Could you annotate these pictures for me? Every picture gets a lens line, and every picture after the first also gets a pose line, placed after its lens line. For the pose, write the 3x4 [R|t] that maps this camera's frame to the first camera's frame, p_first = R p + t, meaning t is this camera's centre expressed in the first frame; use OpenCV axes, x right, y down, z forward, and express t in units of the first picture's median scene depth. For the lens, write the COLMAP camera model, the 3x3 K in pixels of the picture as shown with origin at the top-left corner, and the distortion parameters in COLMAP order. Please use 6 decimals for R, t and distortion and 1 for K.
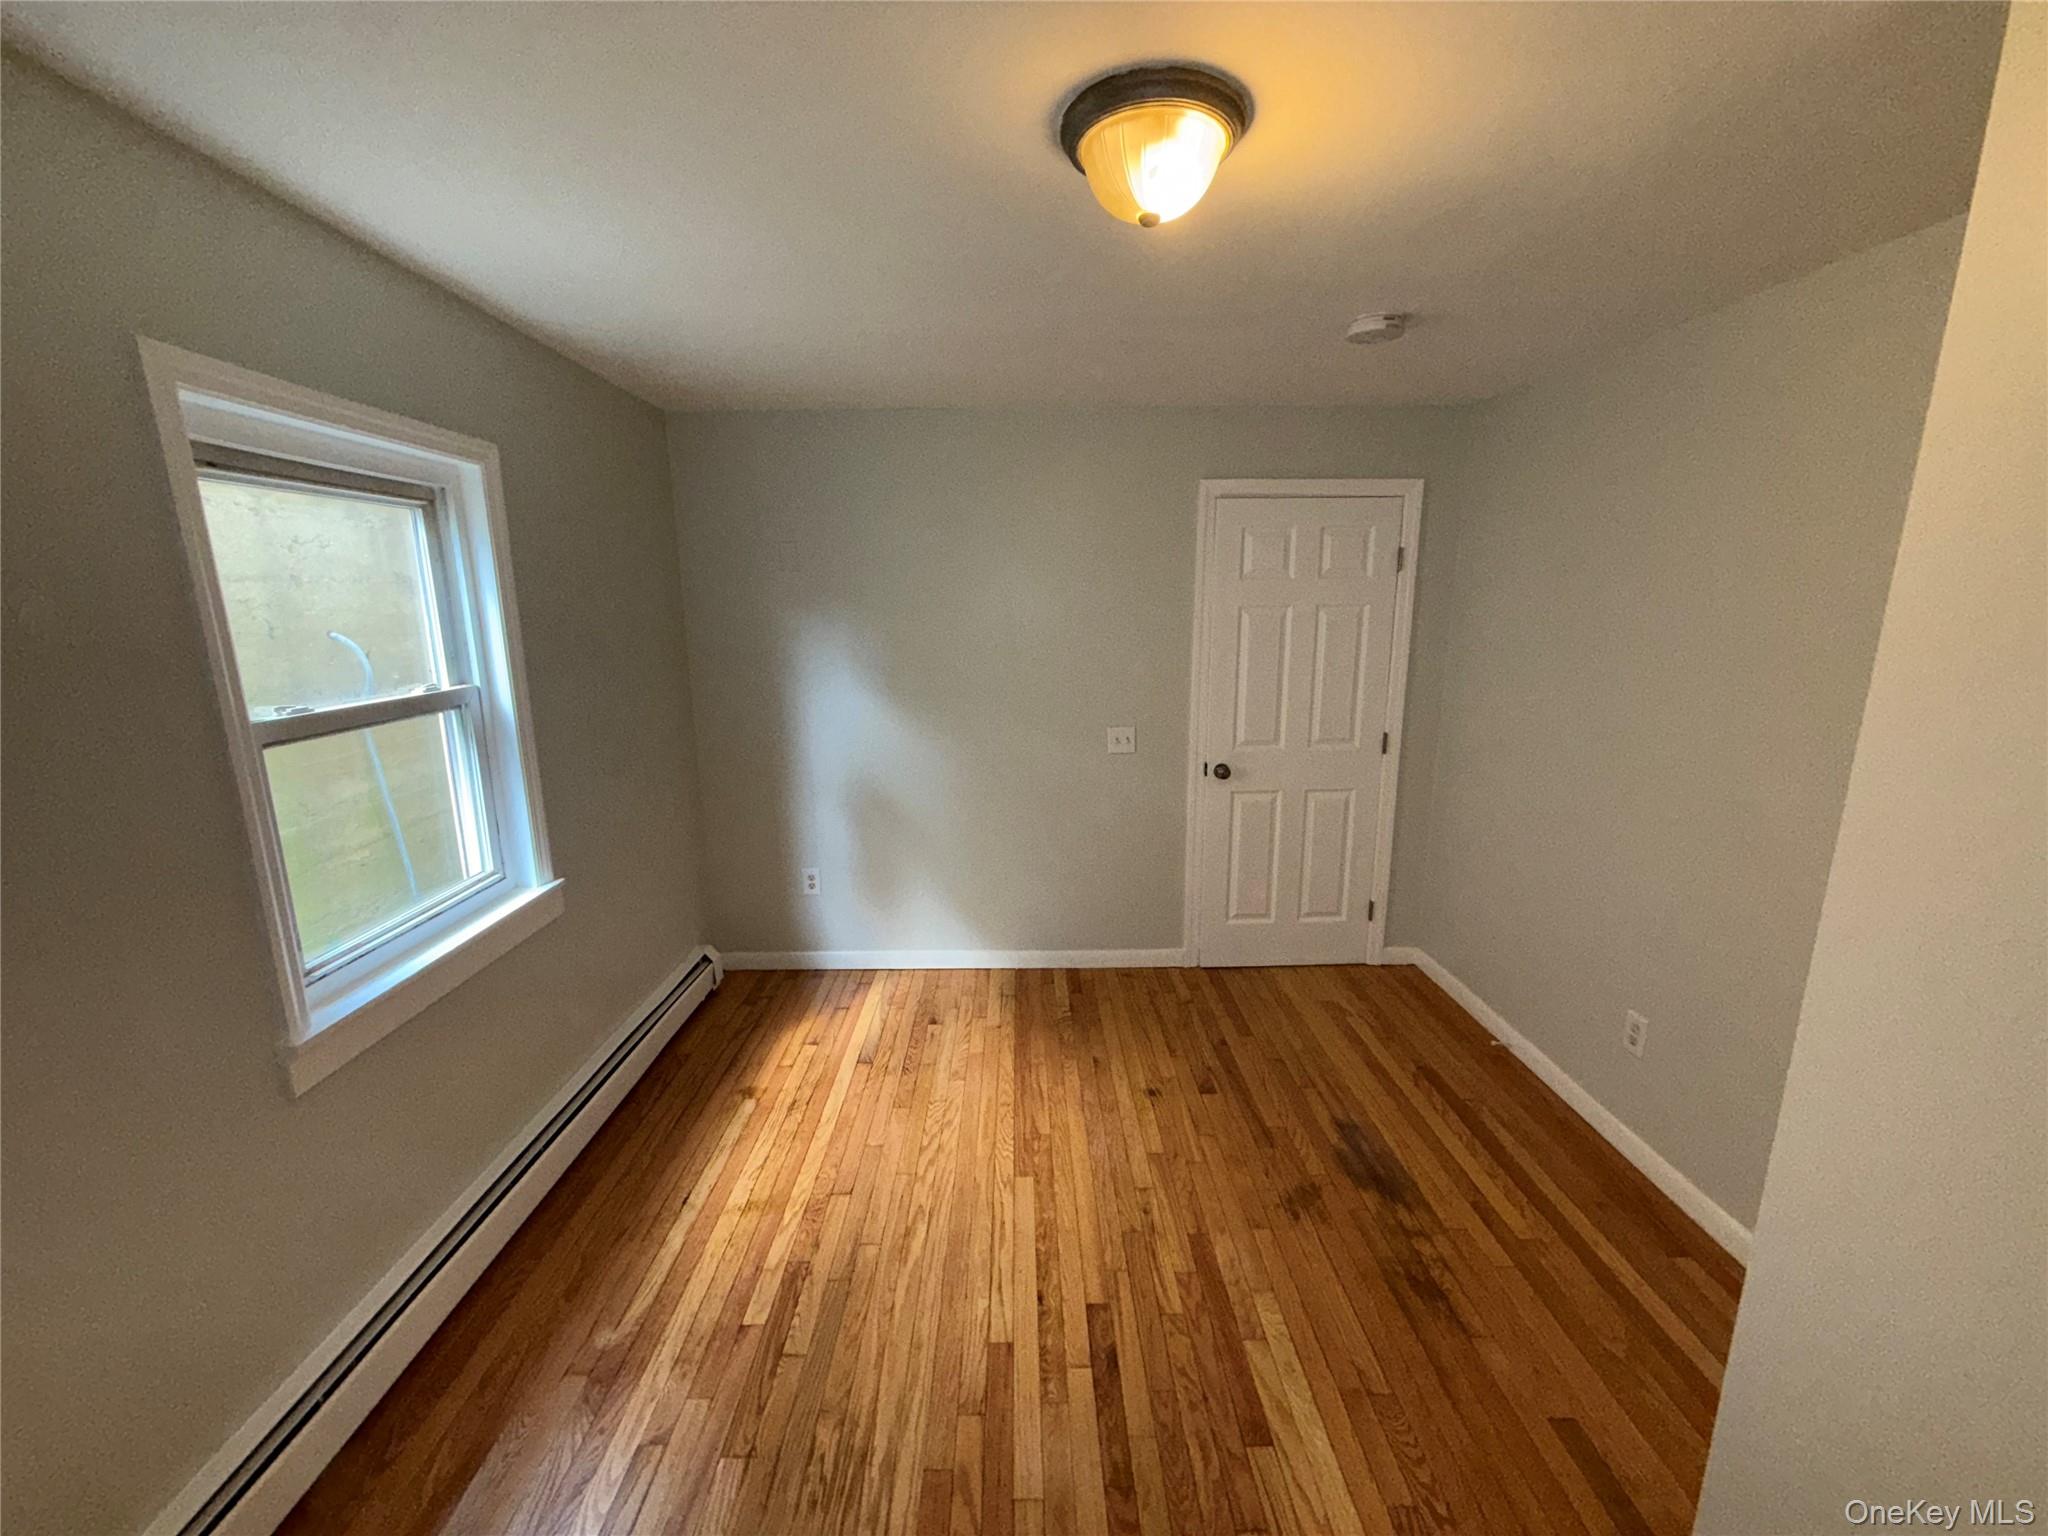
lens RADIAL K [[817.8, 0, 1024.2], [0, 817.8, 763.6], [0, 0, 1]] dist [0.000412, -0.000089]
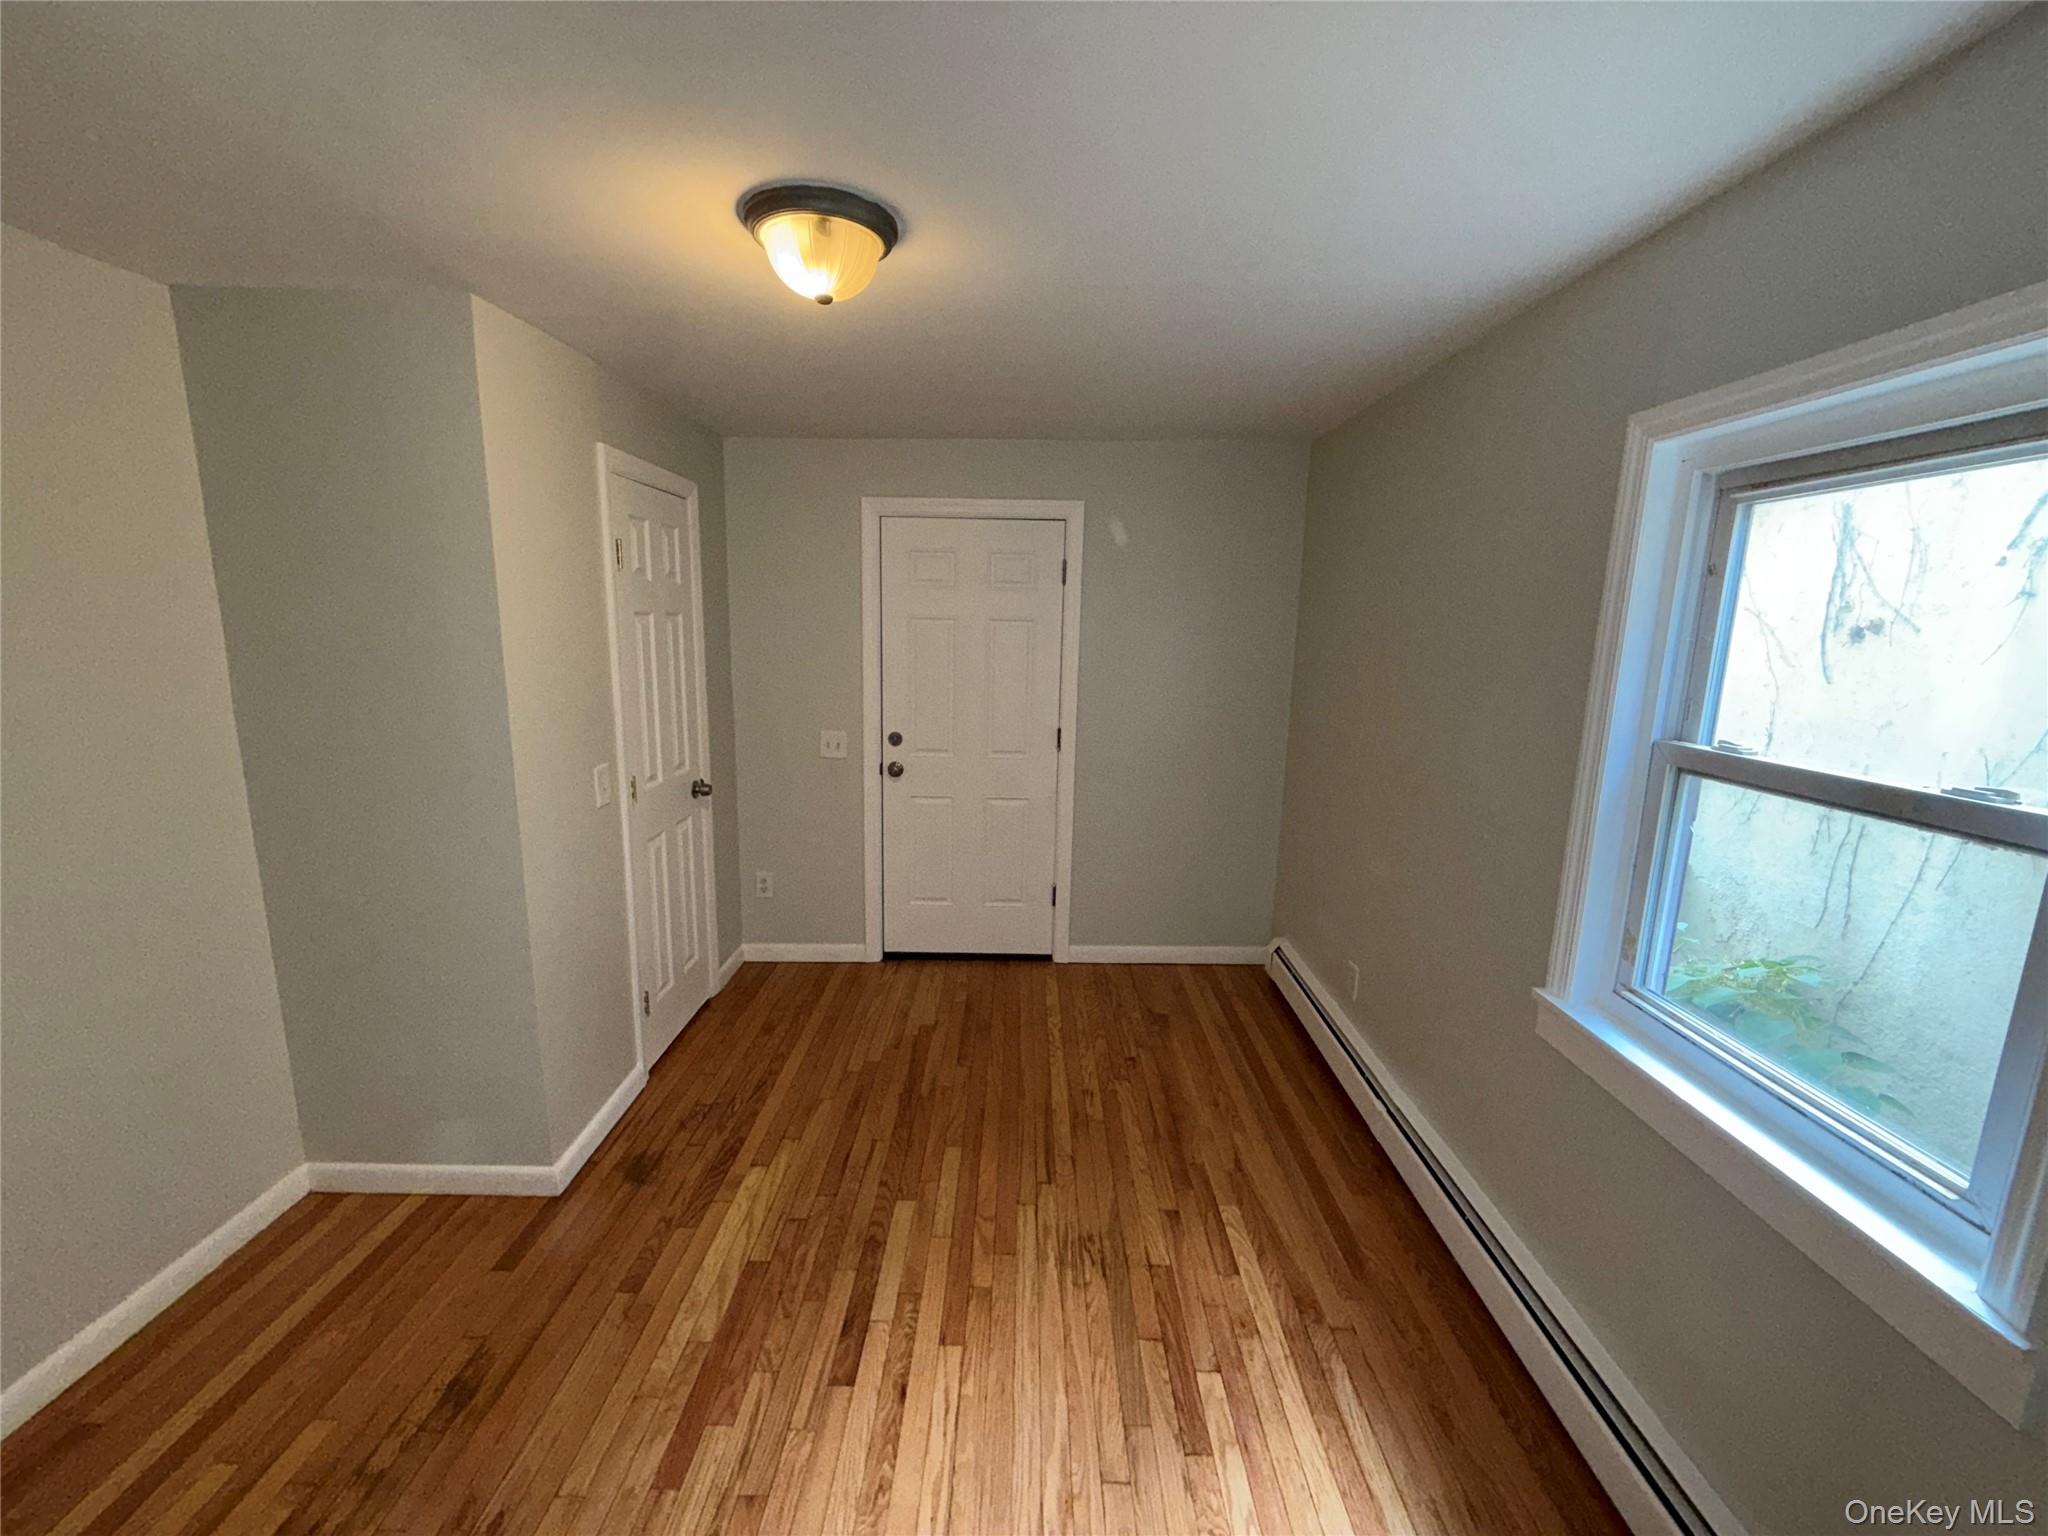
lens RADIAL K [[817.8, 0, 1025.1], [0, 817.8, 761.2], [0, 0, 1]] dist [0.000412, -0.000089]
pose [[-0.999846, -0.014764, 0.009500, -0.119405], [-0.010222, 0.929493, 0.368698, -0.339930], [-0.014274, 0.368544, -0.929501, 1.679490]]
